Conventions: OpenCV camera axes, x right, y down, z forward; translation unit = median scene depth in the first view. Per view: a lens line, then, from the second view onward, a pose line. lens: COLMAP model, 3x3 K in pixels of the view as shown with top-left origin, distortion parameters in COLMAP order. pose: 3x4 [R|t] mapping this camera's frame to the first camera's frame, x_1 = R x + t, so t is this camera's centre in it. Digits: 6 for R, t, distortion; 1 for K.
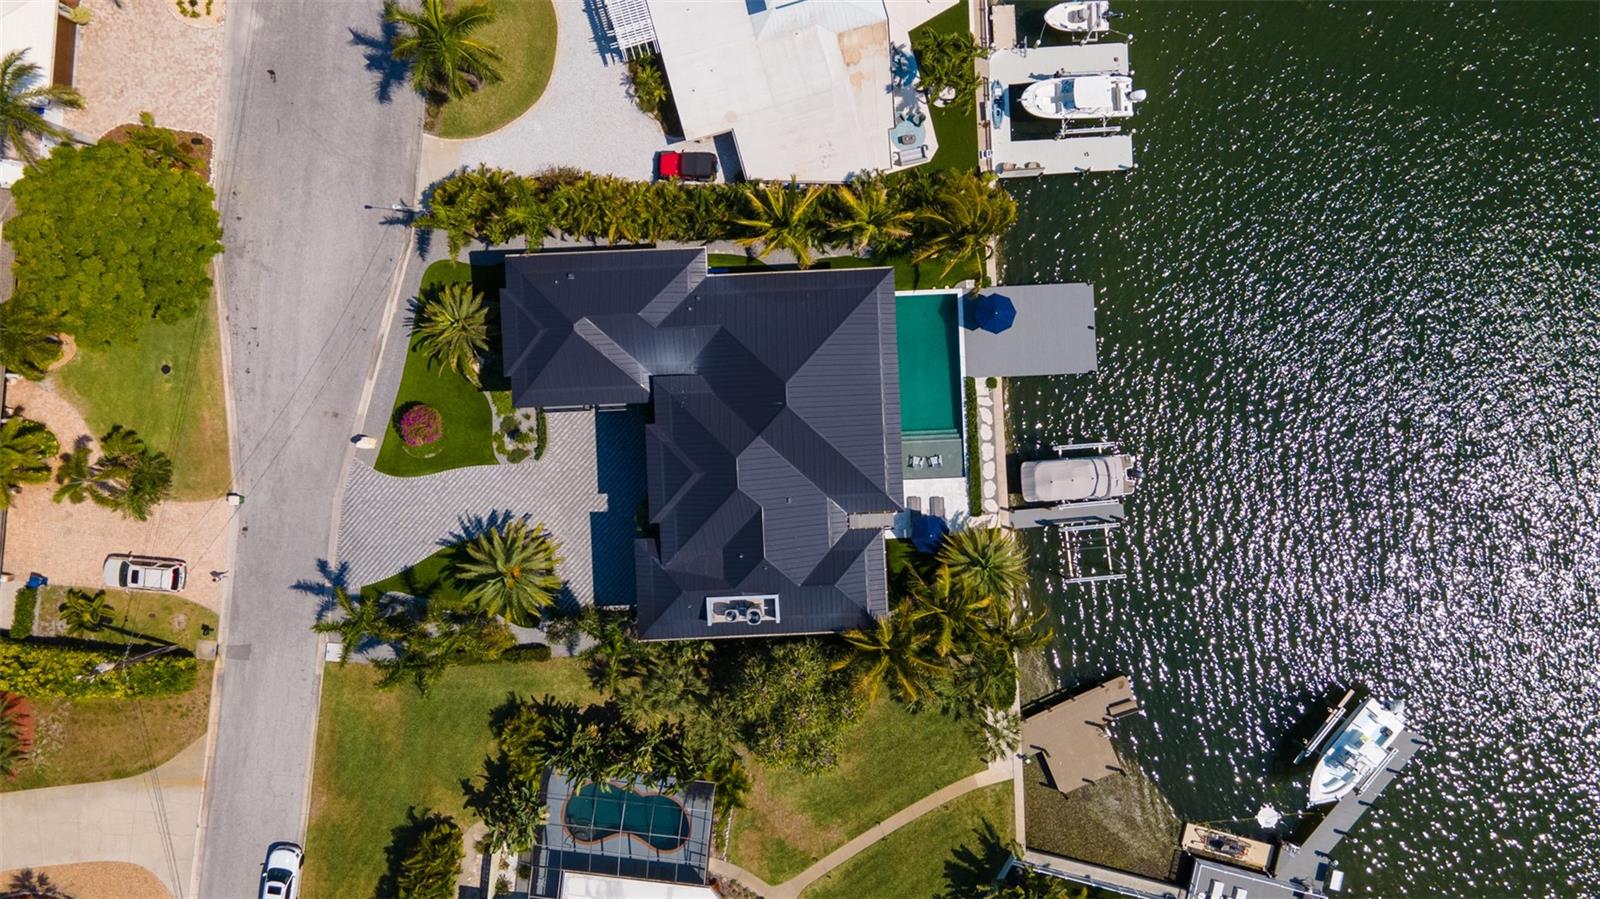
lens RADIAL K [[1156.1, 0, 797.9], [0, 1156.1, 473.8], [0, 0, 1]] dist [0.023474, 0.047736]
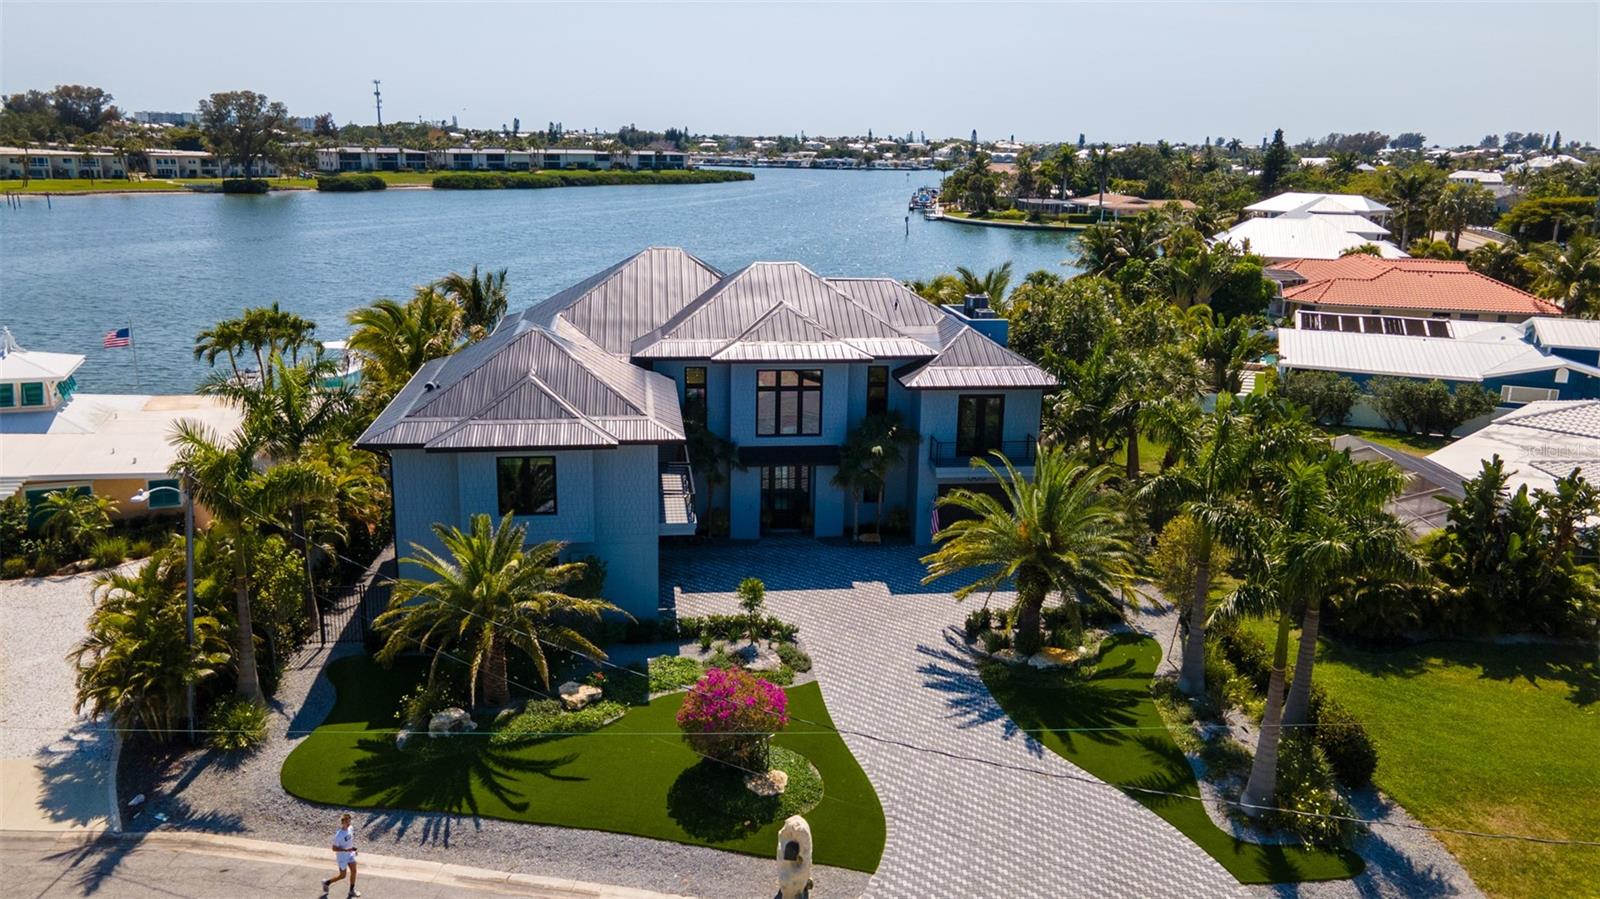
lens RADIAL K [[1169.9, 0, 788.9], [0, 1169.9, 442.6], [0, 0, 1]] dist [0.028498, 0.034916]
pose [[-0.087467, -0.252296, 0.963689, -0.658587], [0.996152, -0.016833, 0.086007, -0.055146], [-0.005478, 0.967504, 0.252798, 0.808249]]
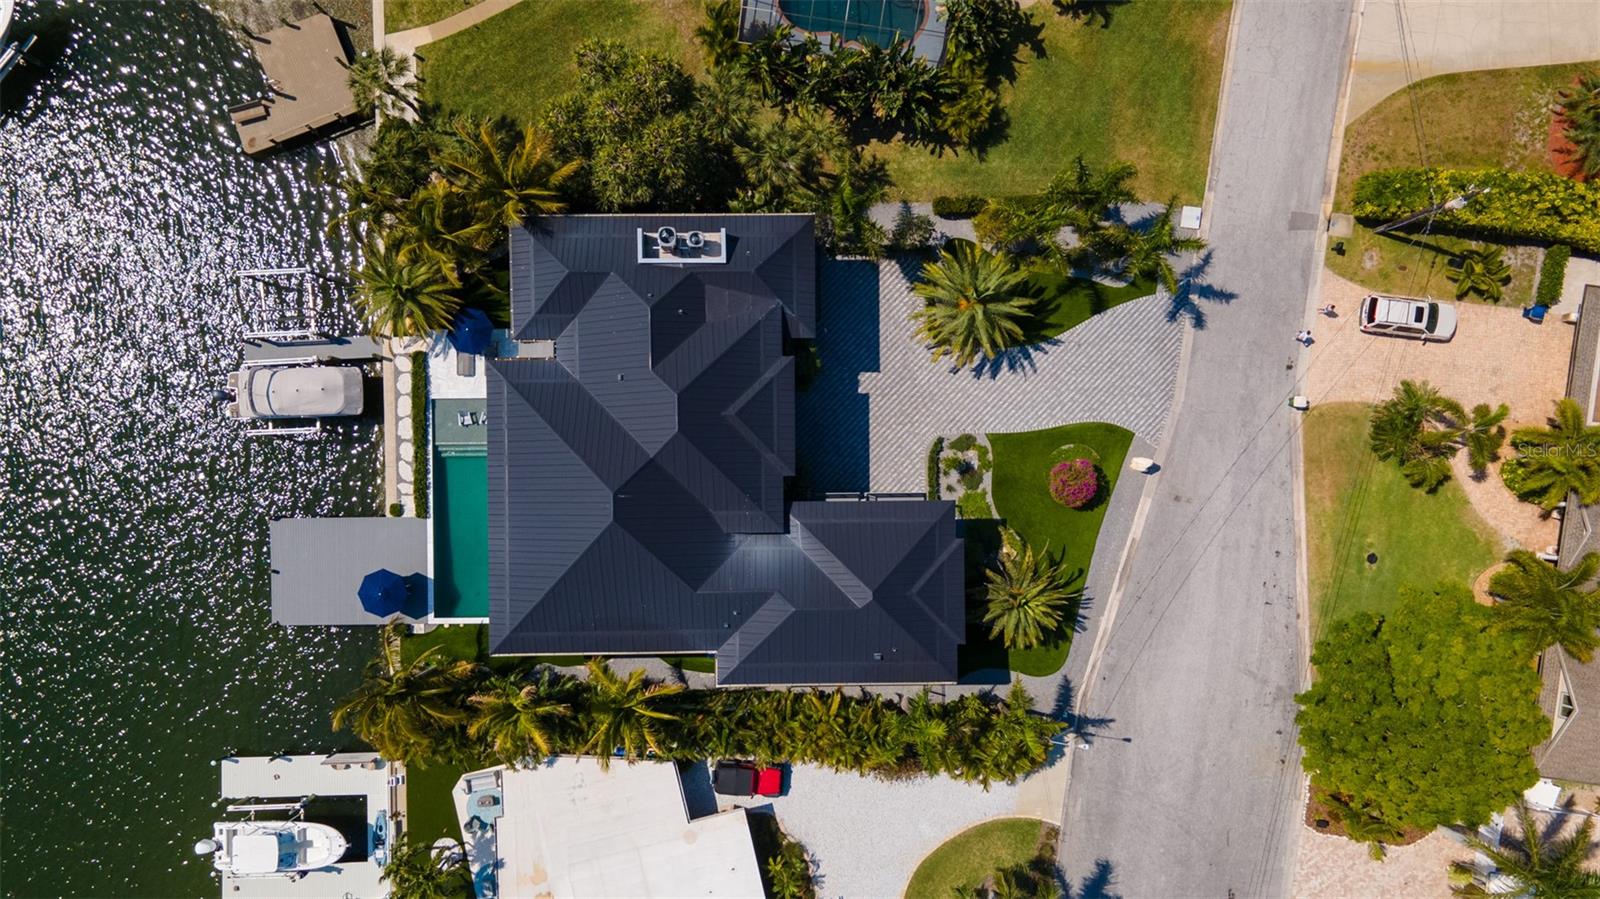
lens RADIAL K [[1169.9, 0, 788.9], [0, 1169.9, 442.6], [0, 0, 1]] dist [0.028498, 0.034916]
pose [[-0.999389, -0.034313, -0.006644, -0.109609], [0.034466, -0.999103, -0.024585, 0.001144], [-0.005795, -0.024799, 0.999676, 0.148194]]
